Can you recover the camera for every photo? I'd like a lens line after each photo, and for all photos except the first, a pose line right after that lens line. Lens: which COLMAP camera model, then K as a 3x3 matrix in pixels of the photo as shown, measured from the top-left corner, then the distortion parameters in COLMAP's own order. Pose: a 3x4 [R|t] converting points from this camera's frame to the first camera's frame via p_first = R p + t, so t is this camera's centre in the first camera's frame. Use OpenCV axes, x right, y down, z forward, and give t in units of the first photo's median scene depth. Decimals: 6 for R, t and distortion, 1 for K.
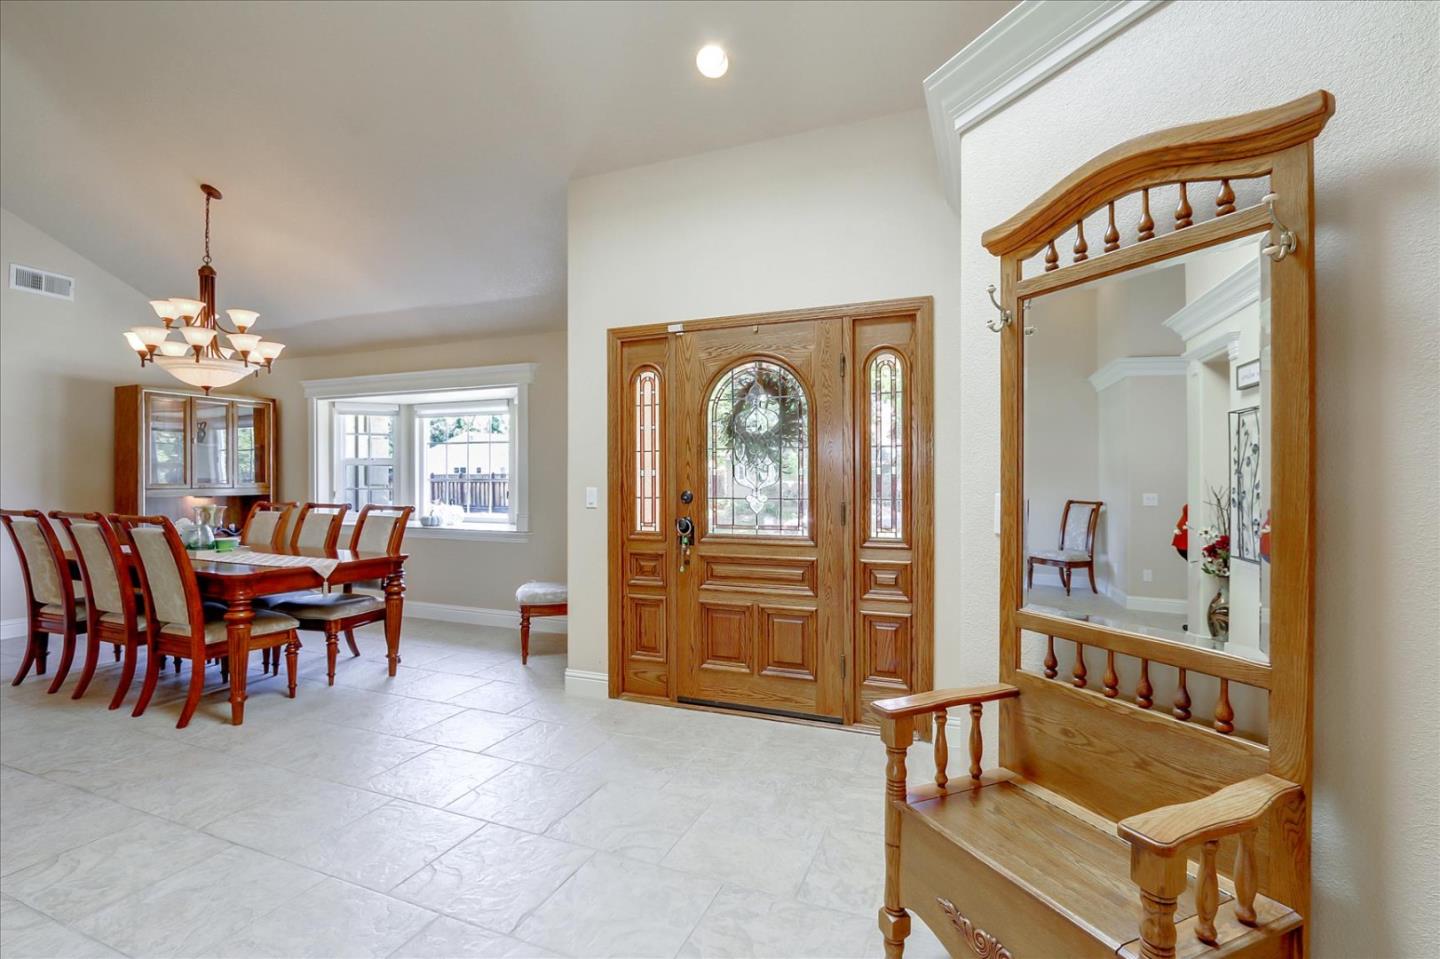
lens RADIAL K [[651.6, 0, 715.5], [0, 651.6, 477.0], [0, 0, 1]] dist [-0.019594, 0.000502]
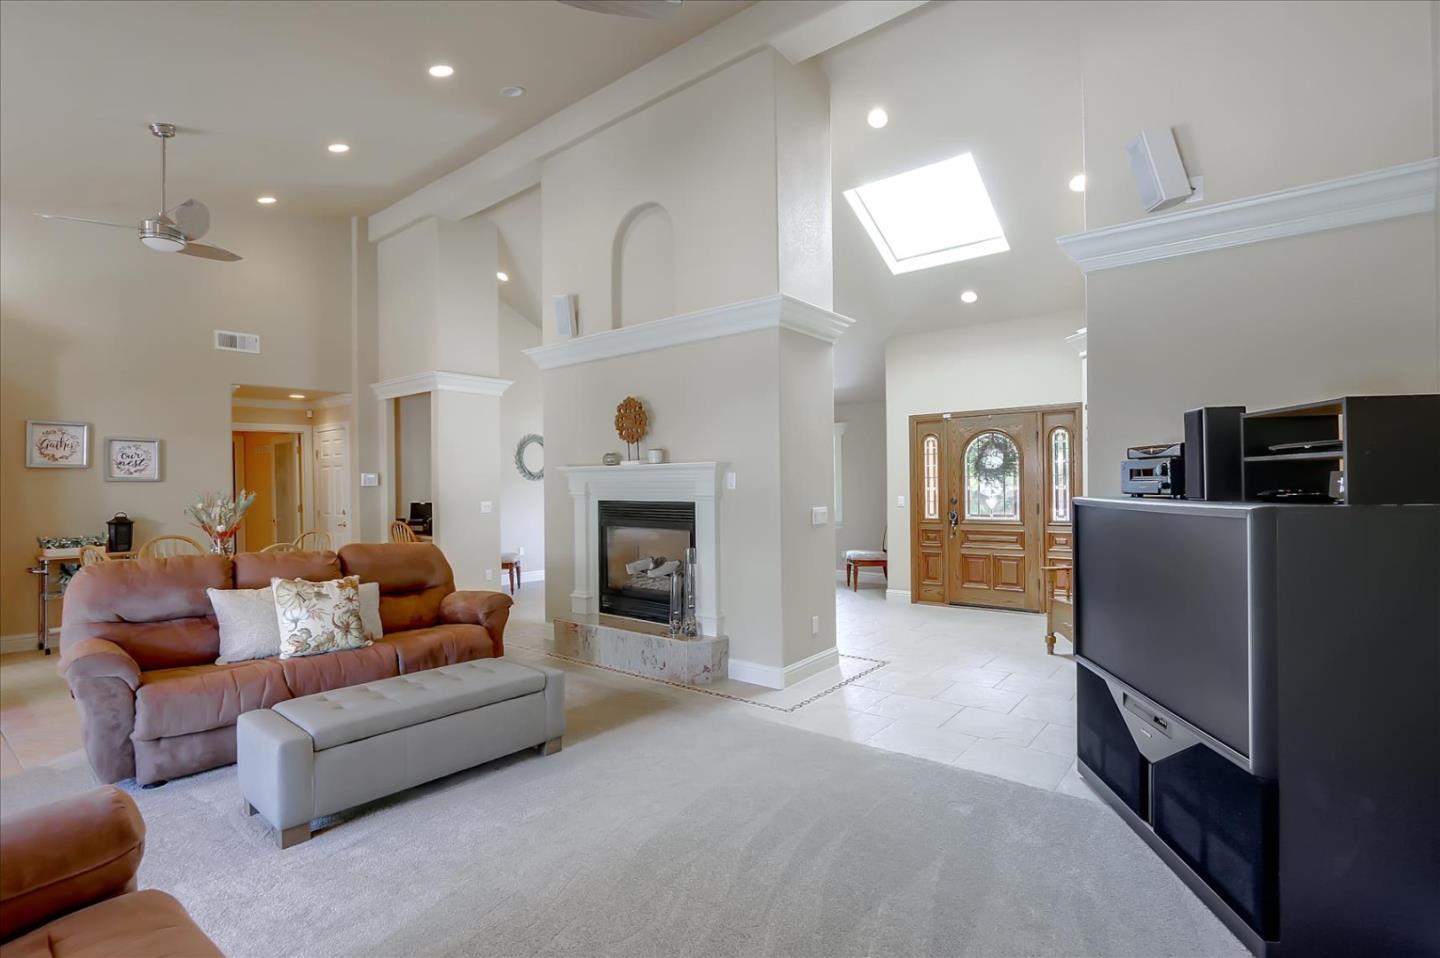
lens RADIAL K [[651.6, 0, 731.5], [0, 651.6, 484.1], [0, 0, 1]] dist [-0.019594, 0.000502]
pose [[0.960516, -0.008427, -0.278097, -0.142221], [0.006341, 0.999945, -0.008401, -0.007664], [0.278152, 0.006305, 0.960516, -1.087120]]
